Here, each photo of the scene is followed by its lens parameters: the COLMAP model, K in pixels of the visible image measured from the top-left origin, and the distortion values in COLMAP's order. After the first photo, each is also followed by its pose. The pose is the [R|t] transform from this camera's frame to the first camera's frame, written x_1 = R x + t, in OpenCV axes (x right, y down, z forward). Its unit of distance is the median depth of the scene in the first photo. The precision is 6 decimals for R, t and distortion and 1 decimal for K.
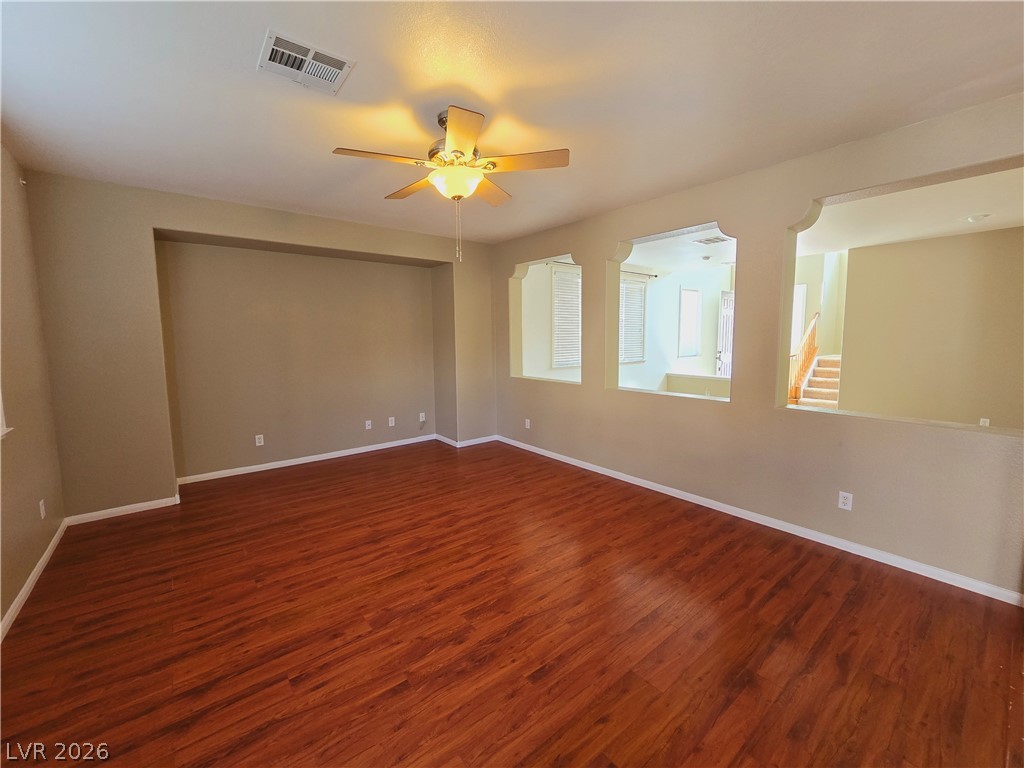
lens RADIAL K [[419.9, 0, 513.9], [0, 419.9, 376.7], [0, 0, 1]] dist [-0.001674, 0.000604]
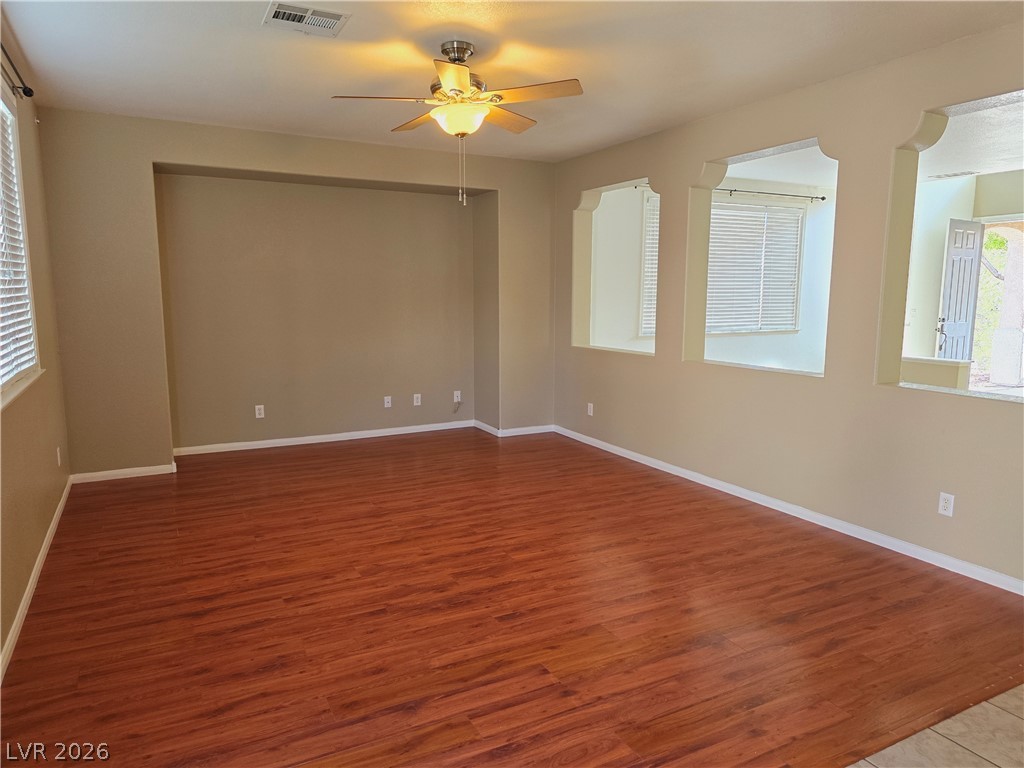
lens RADIAL K [[688.8, 0, 514.6], [0, 688.8, 387.4], [0, 0, 1]] dist [0.047344, -0.017549]
pose [[0.981320, 0.037078, -0.188778, 0.234366], [-0.029495, 0.998647, 0.042822, 0.046419], [0.190110, -0.036454, 0.981086, -0.398150]]
